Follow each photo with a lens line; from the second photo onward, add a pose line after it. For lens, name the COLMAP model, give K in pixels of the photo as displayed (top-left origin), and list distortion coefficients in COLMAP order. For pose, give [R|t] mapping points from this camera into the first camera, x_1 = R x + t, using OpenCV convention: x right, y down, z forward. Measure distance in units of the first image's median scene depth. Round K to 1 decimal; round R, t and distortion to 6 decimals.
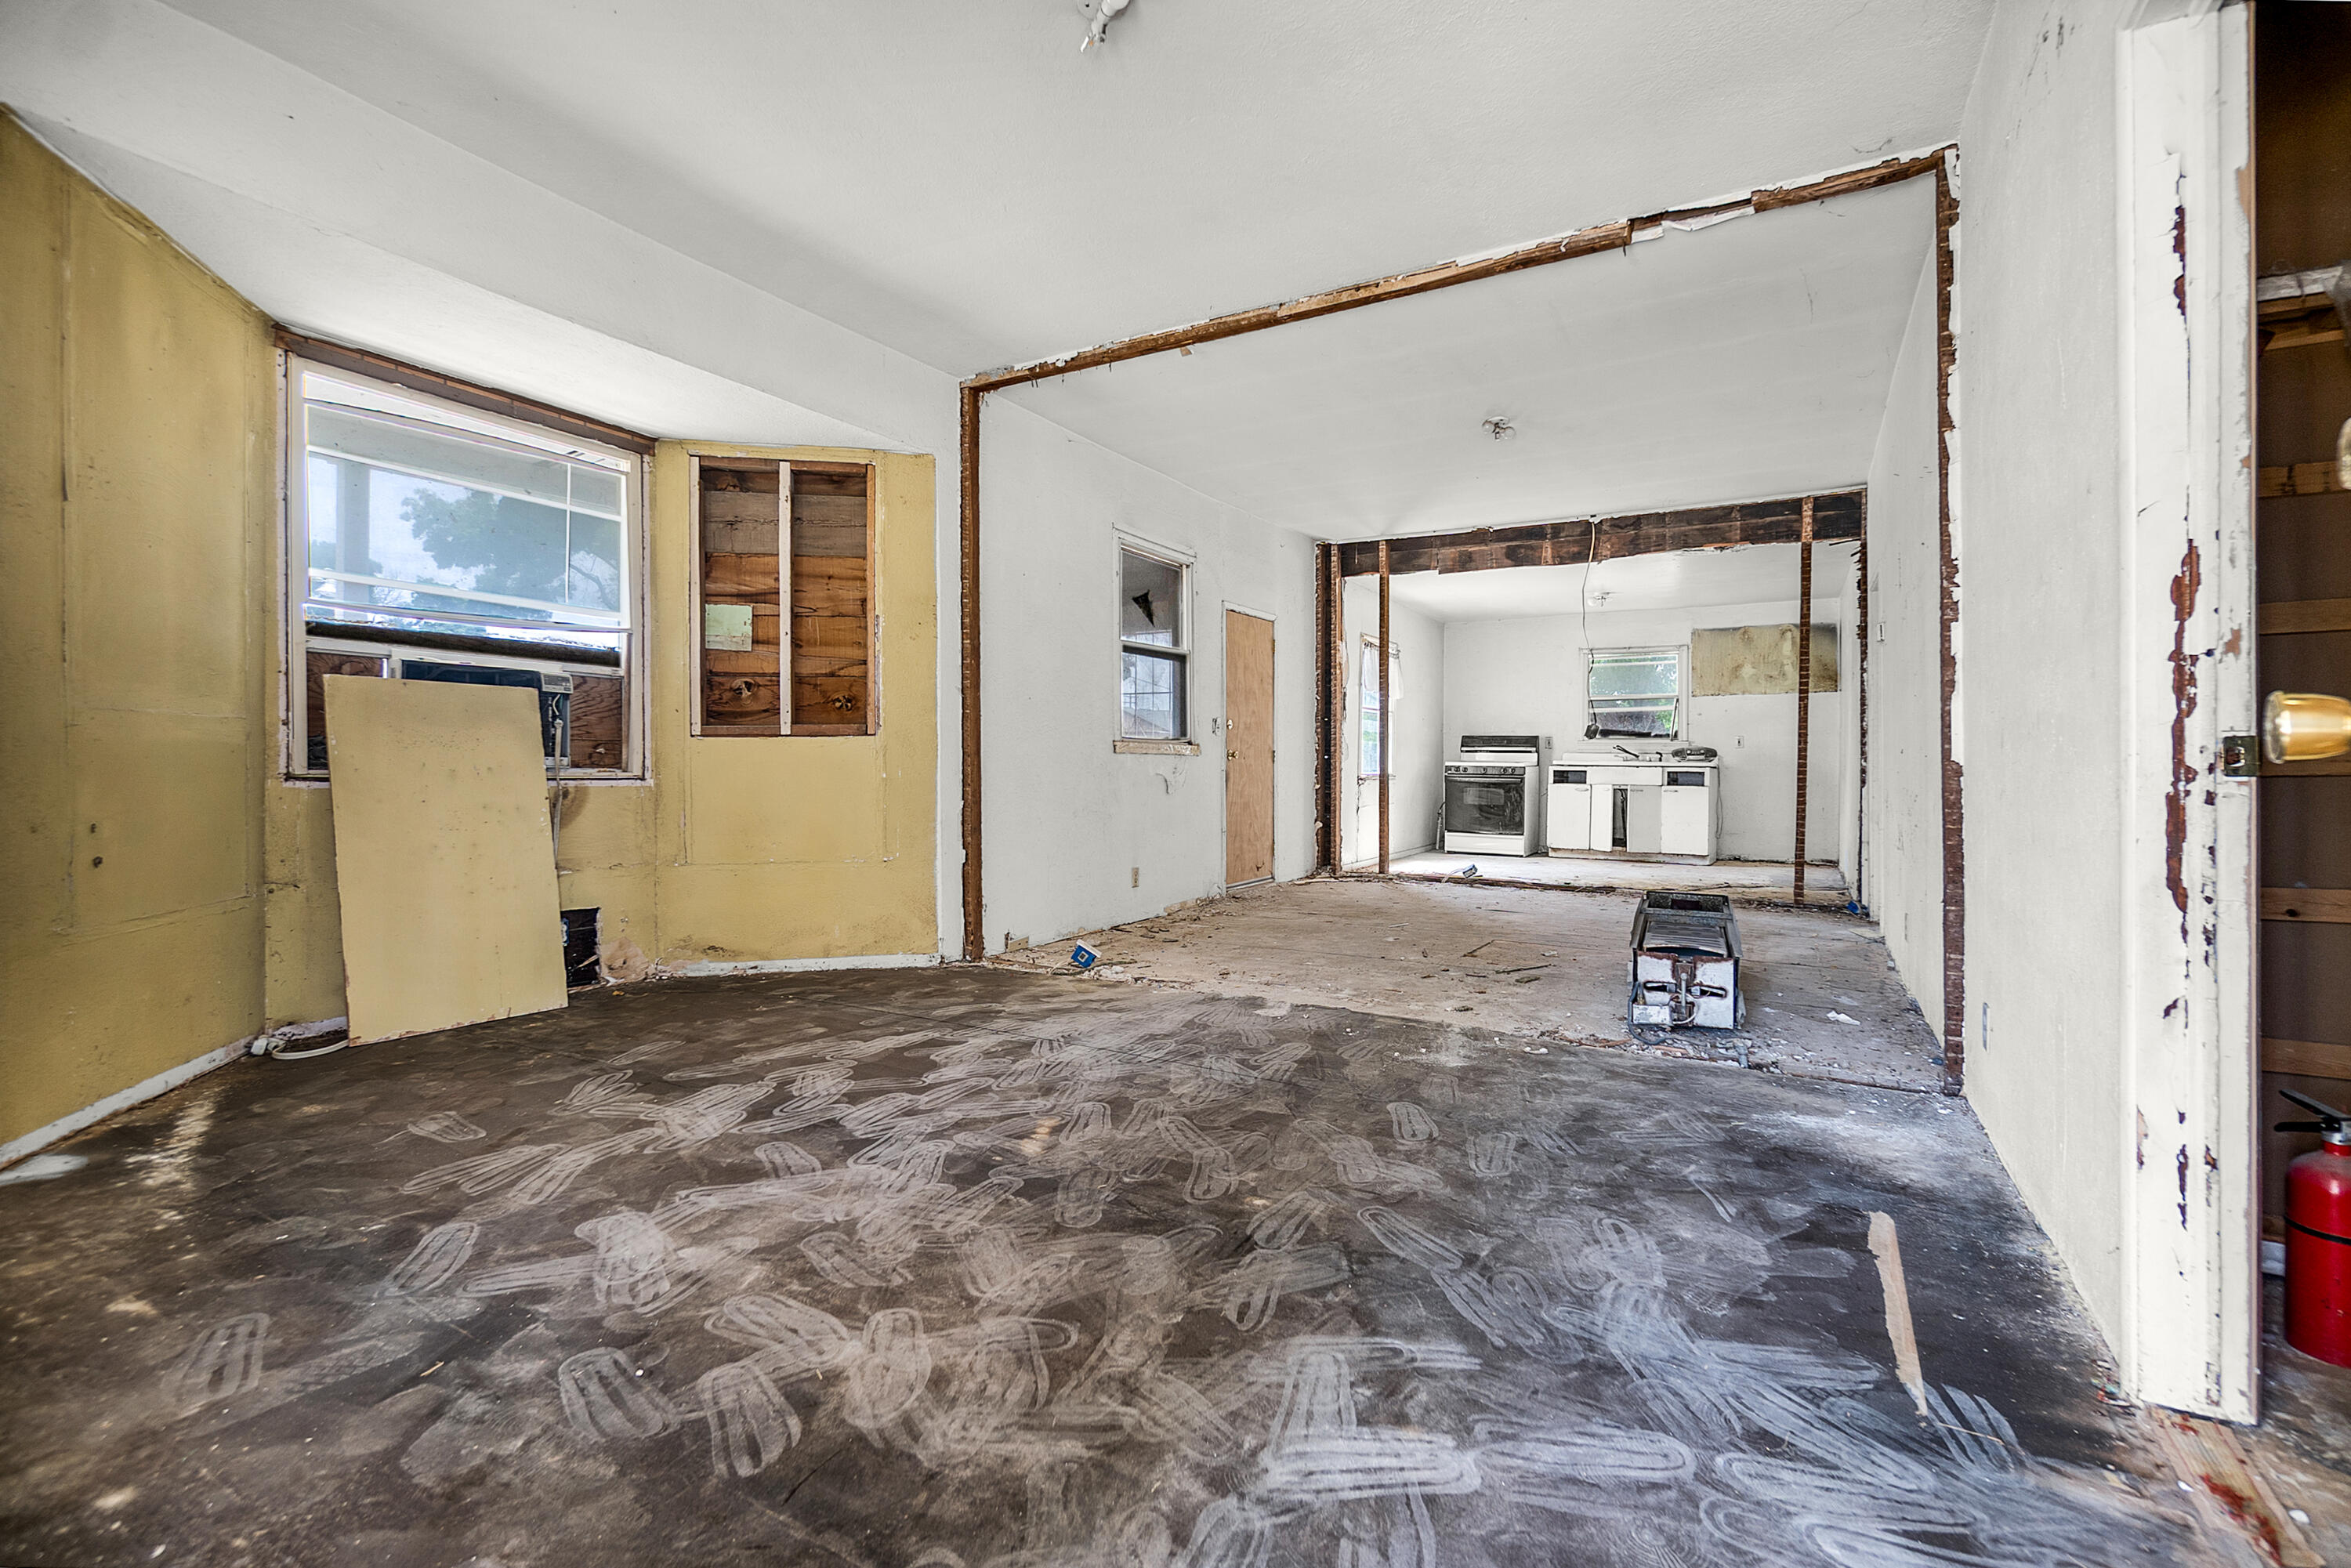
lens RADIAL K [[1013.2, 0, 1177.8], [0, 1013.2, 759.8], [0, 0, 1]] dist [-0.007592, 0.002426]
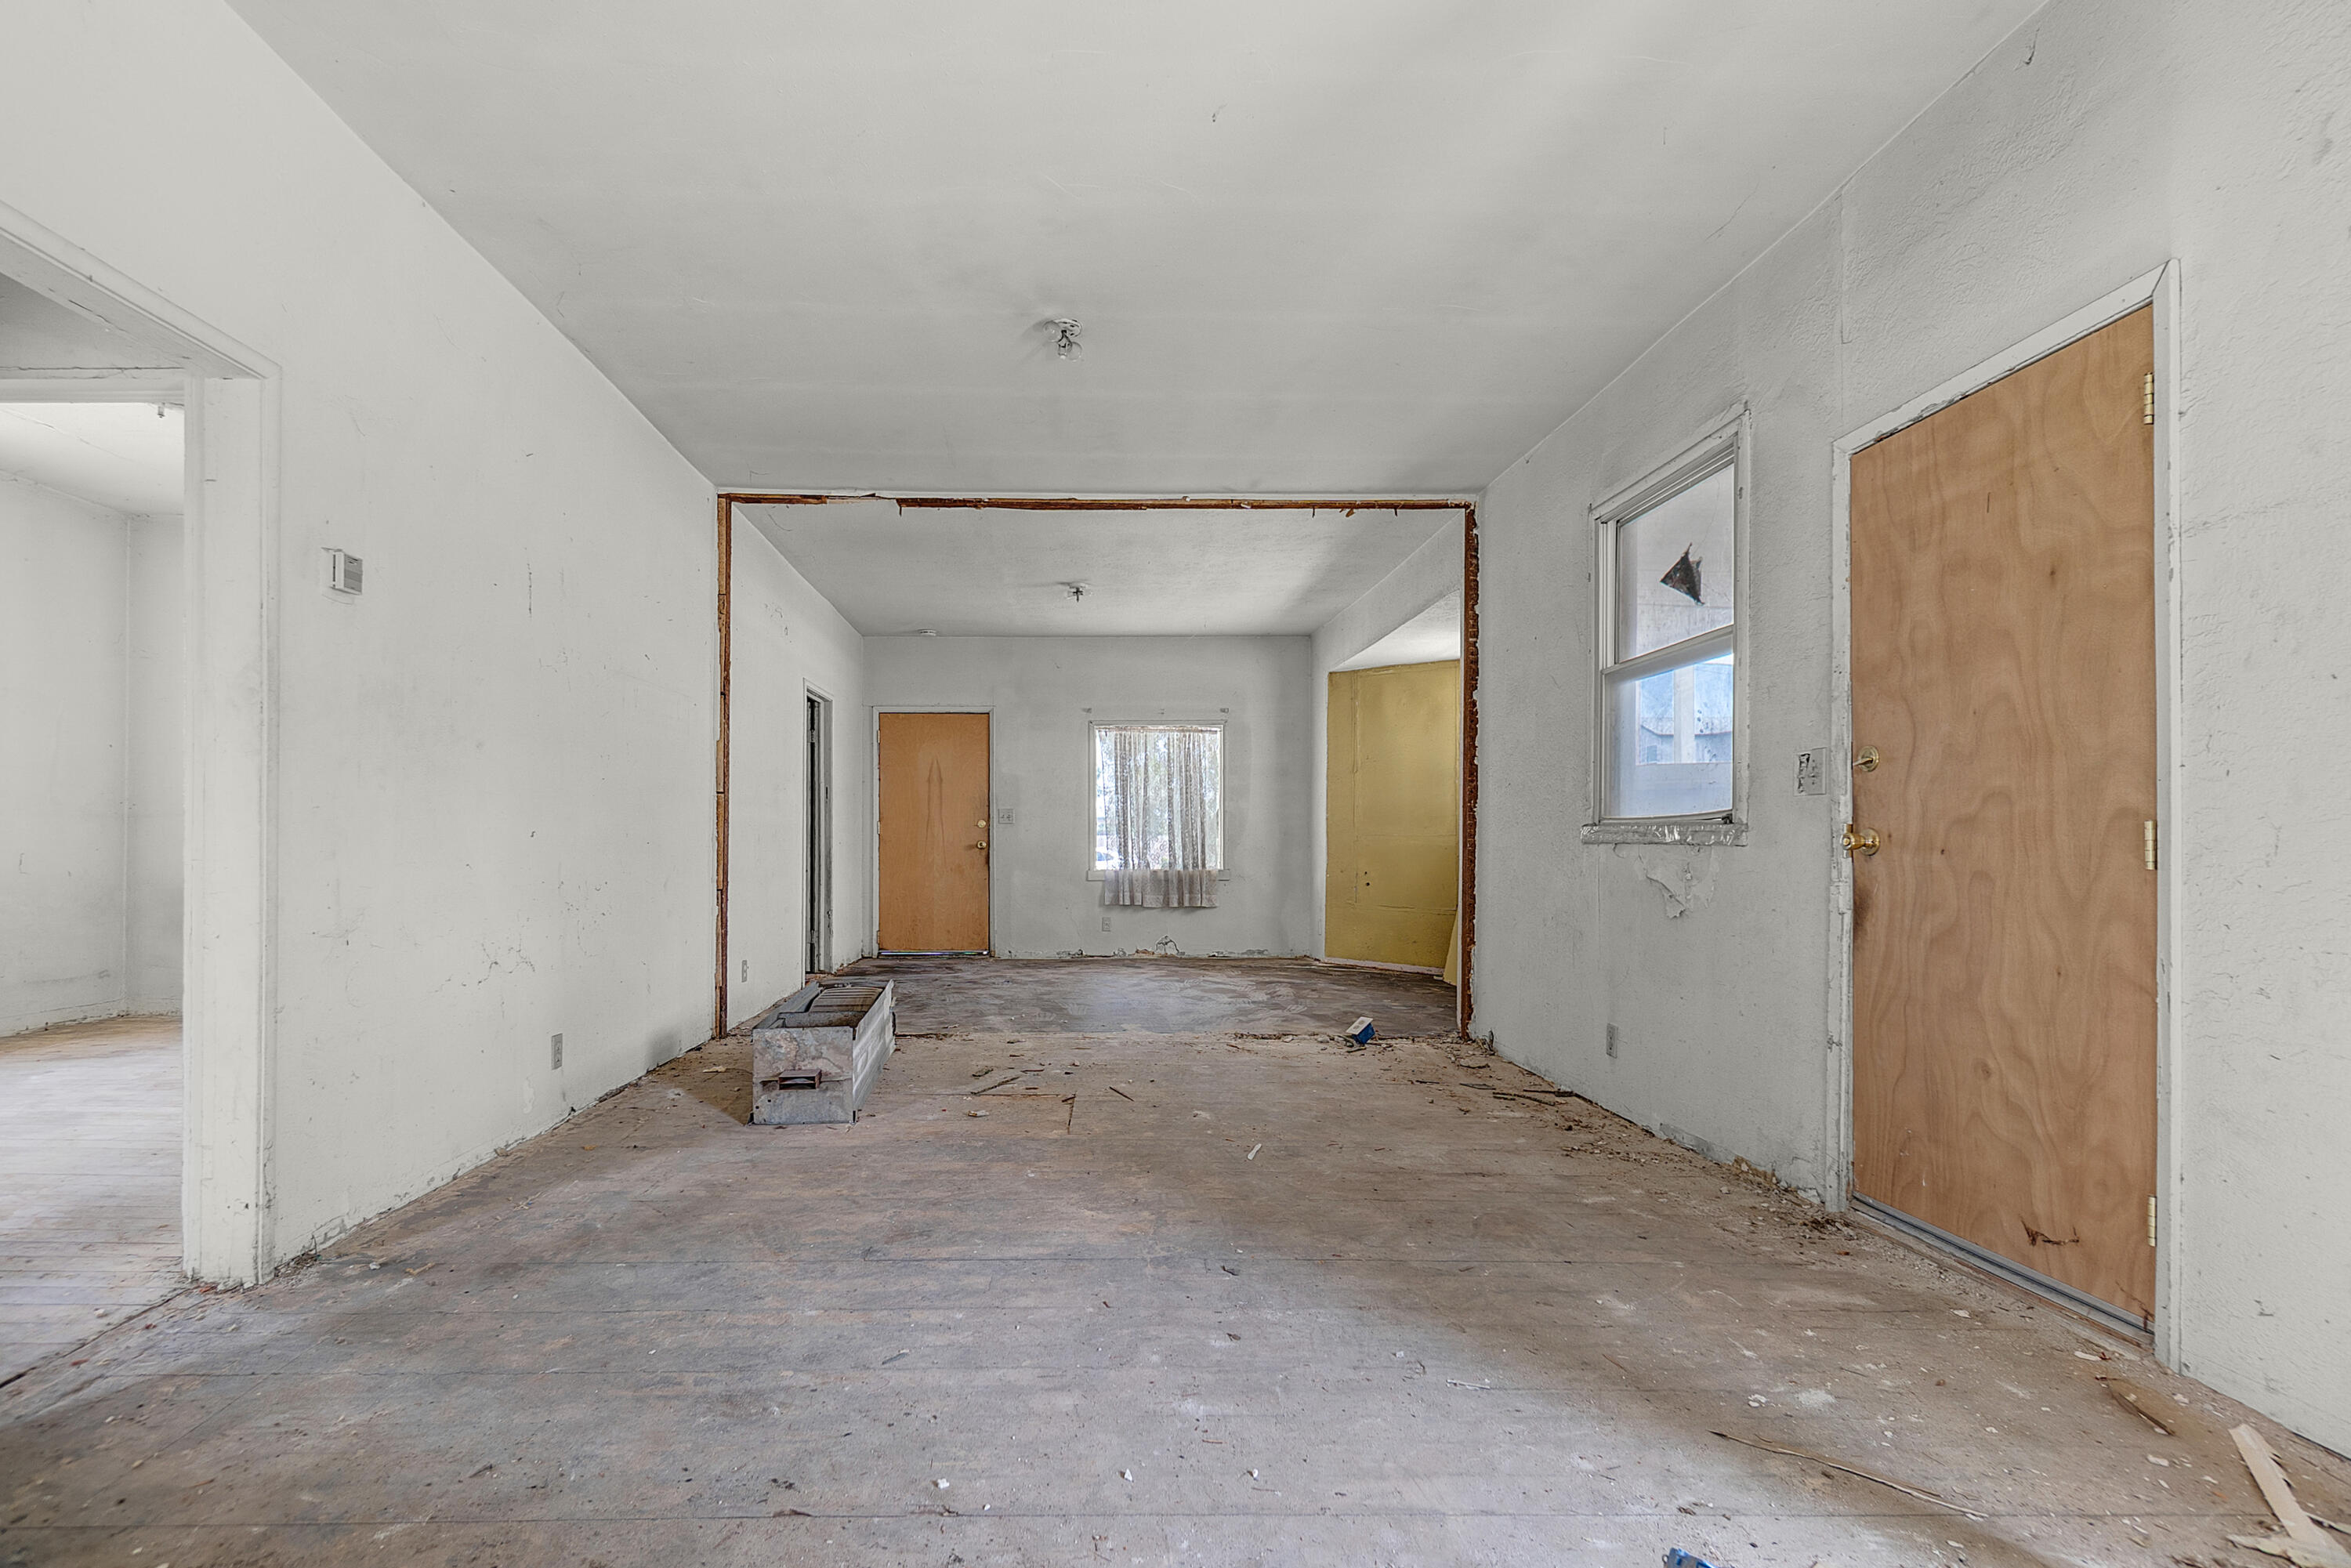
lens RADIAL K [[1013.2, 0, 1125.0], [0, 1013.2, 853.3], [0, 0, 1]] dist [-0.007592, 0.002426]
pose [[-0.823763, -0.000665, -0.566934, 1.155018], [-0.003425, 0.999987, 0.003804, -0.003770], [0.566924, 0.005075, -0.823754, 2.762366]]
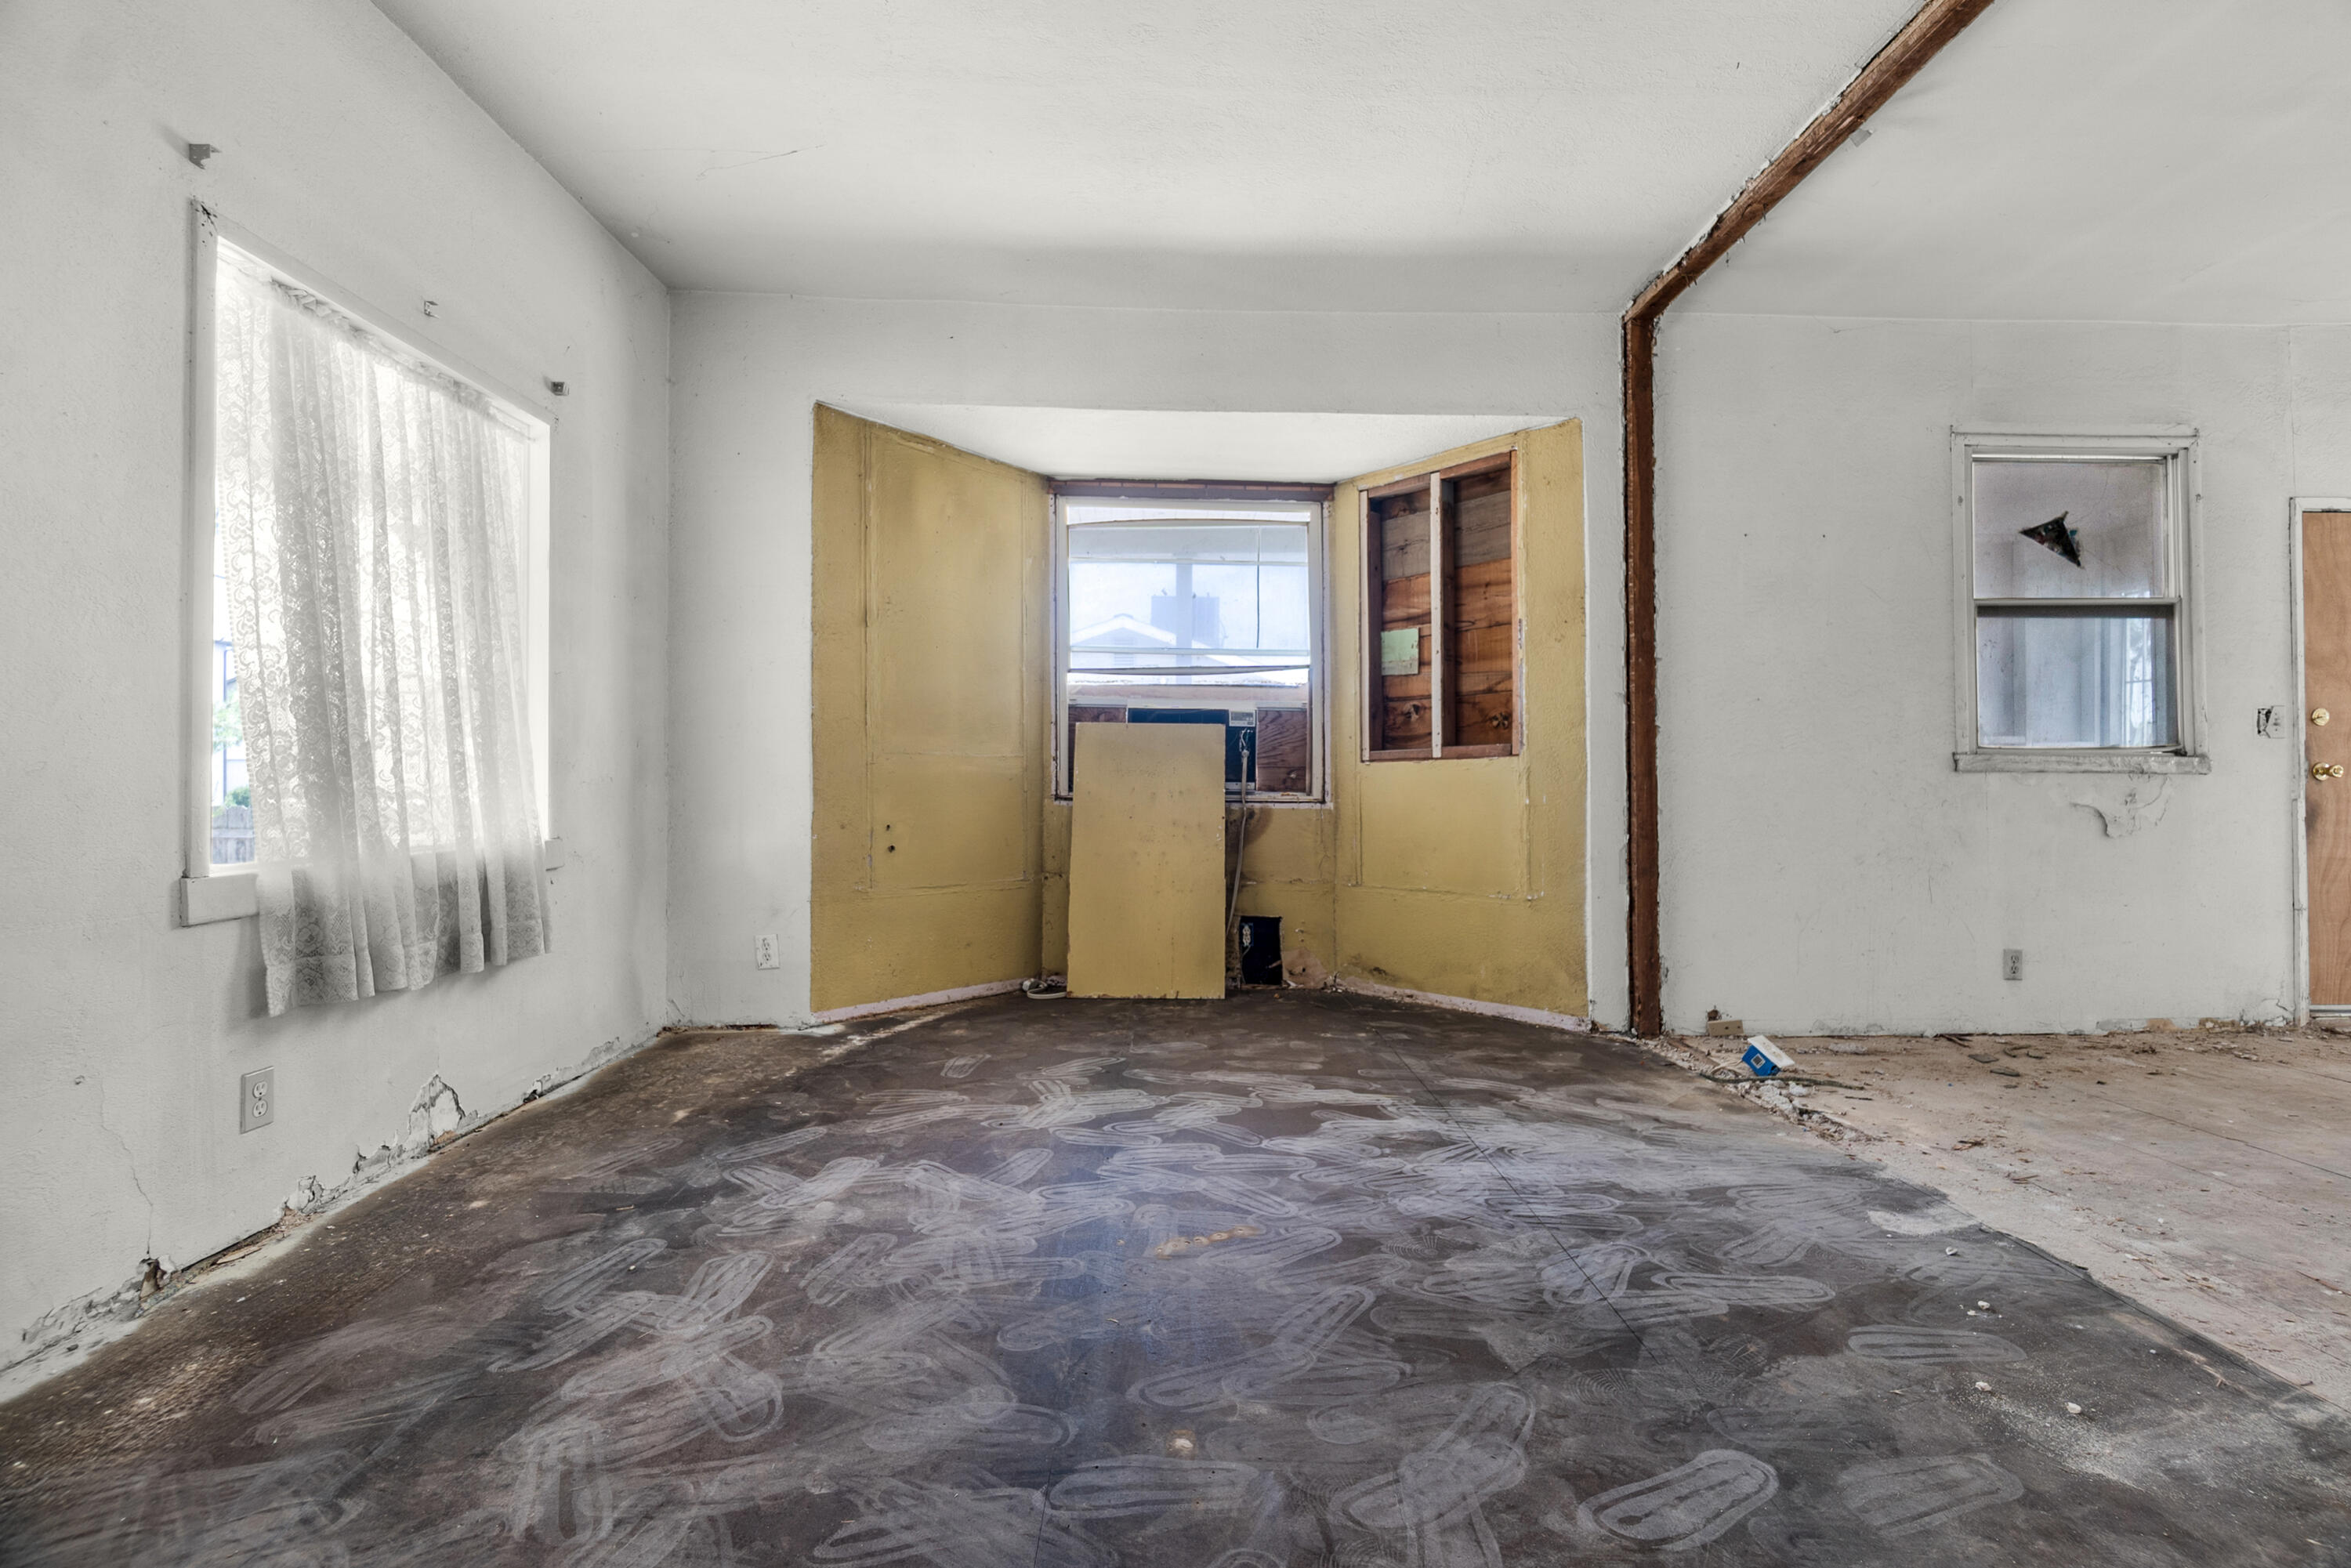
lens RADIAL K [[1013.2, 0, 1200.2], [0, 1013.2, 775.0], [0, 0, 1]] dist [-0.007592, 0.002426]
pose [[0.537357, -0.010381, -0.843291, 0.454967], [0.002880, 0.999941, -0.010474, 0.001851], [0.843350, 0.003200, 0.537355, 0.452478]]
